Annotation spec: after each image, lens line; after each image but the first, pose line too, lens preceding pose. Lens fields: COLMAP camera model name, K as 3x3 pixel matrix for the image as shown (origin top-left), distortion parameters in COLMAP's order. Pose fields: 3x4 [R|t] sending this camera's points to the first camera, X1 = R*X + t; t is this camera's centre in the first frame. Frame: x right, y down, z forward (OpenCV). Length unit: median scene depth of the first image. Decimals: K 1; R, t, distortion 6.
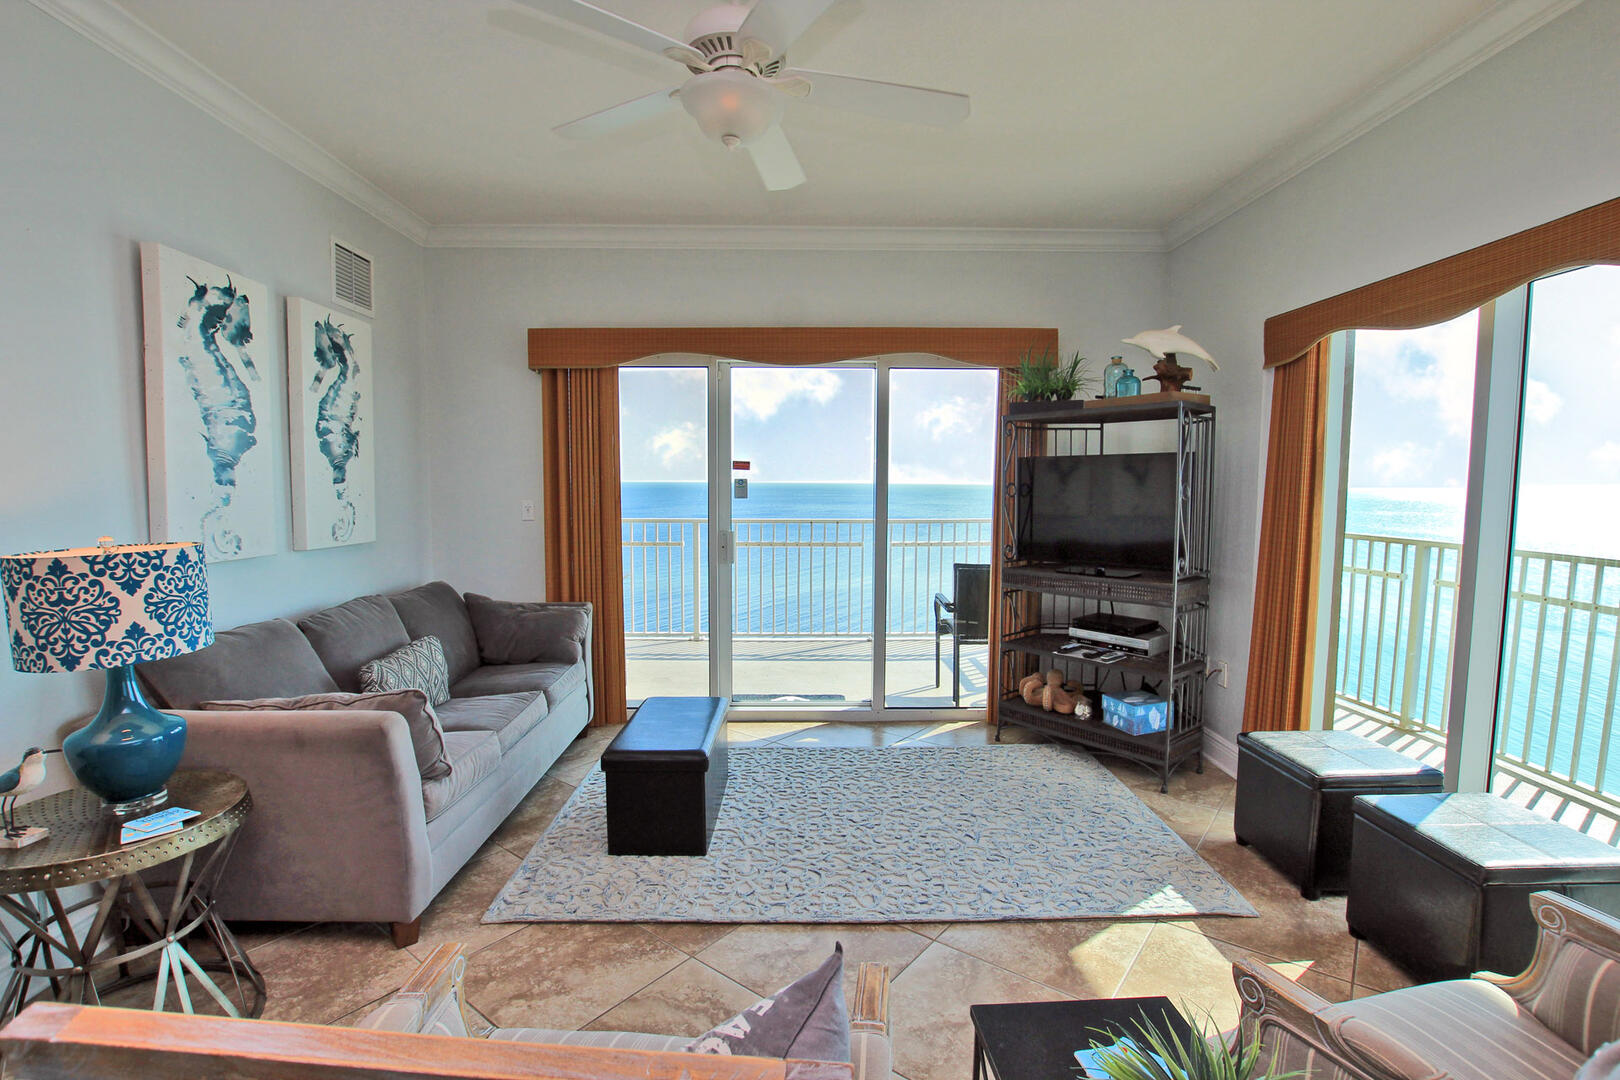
lens RADIAL K [[722.1, 0, 778.9], [0, 722.1, 525.7], [0, 0, 1]] dist [-0.026905, 0.000228]
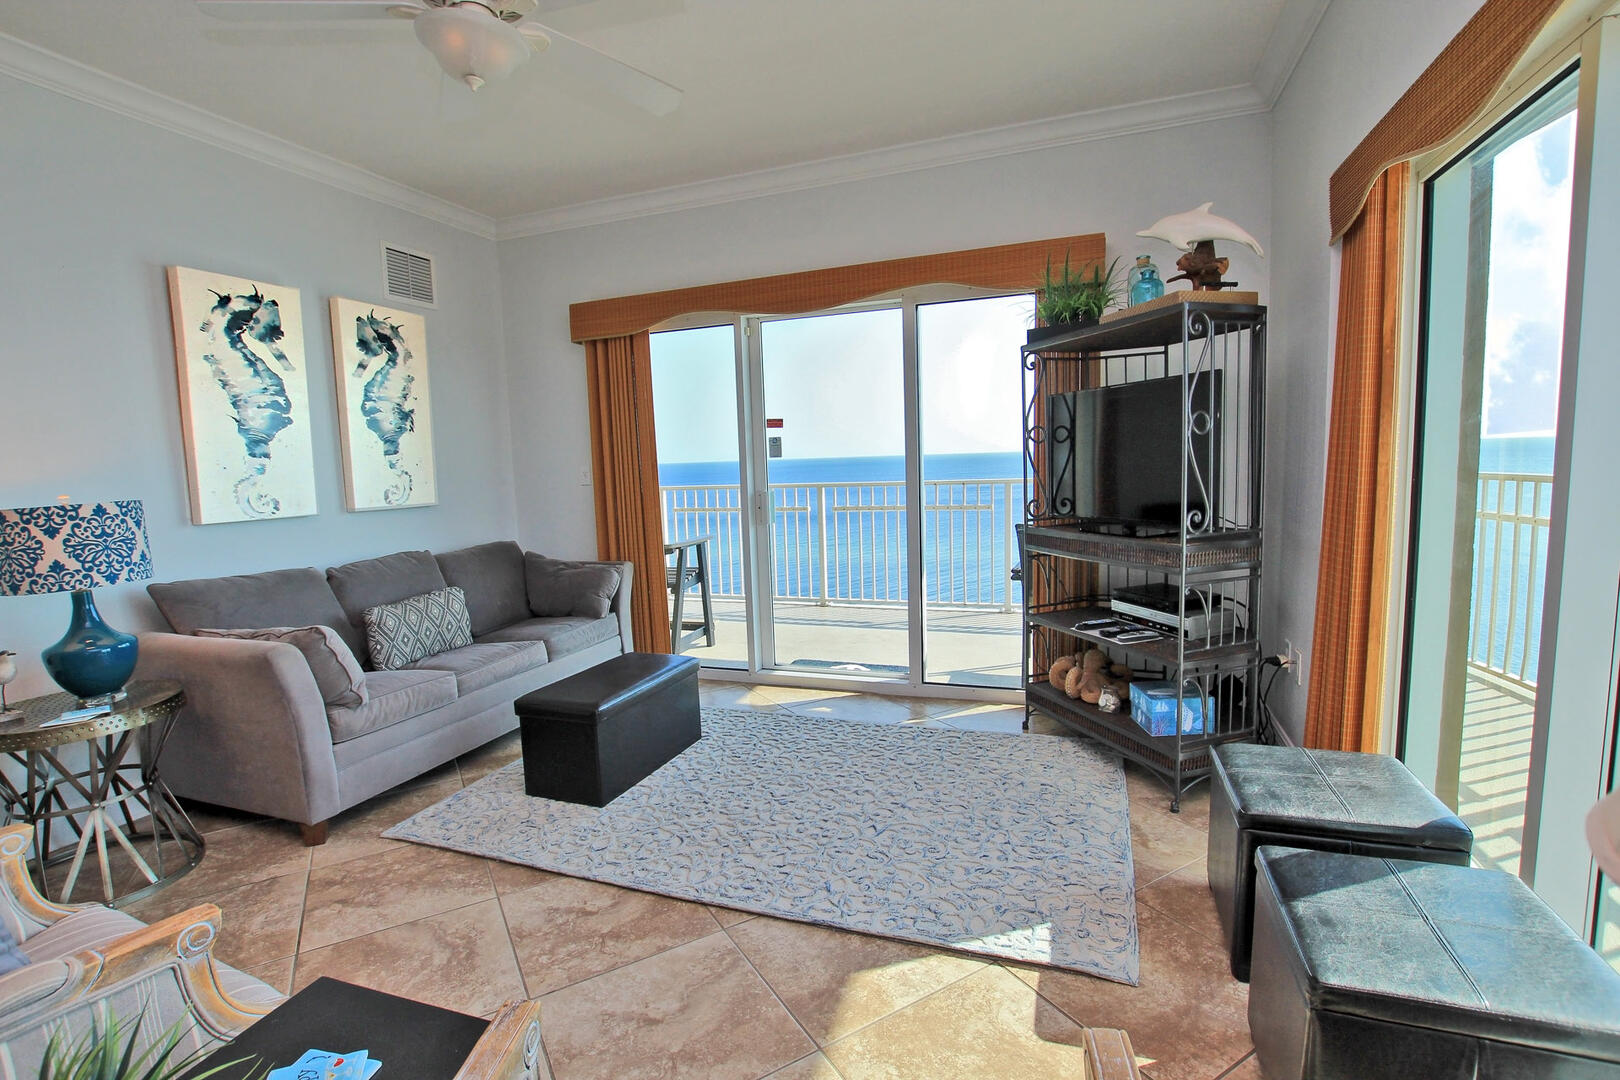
lens RADIAL K [[722.1, 0, 811.4], [0, 722.1, 522.5], [0, 0, 1]] dist [-0.026905, 0.000228]
pose [[0.938163, -0.005221, -0.346154, 0.517415], [0.017222, 0.999352, 0.031601, 0.031331], [0.345765, -0.035609, 0.937645, 0.167595]]
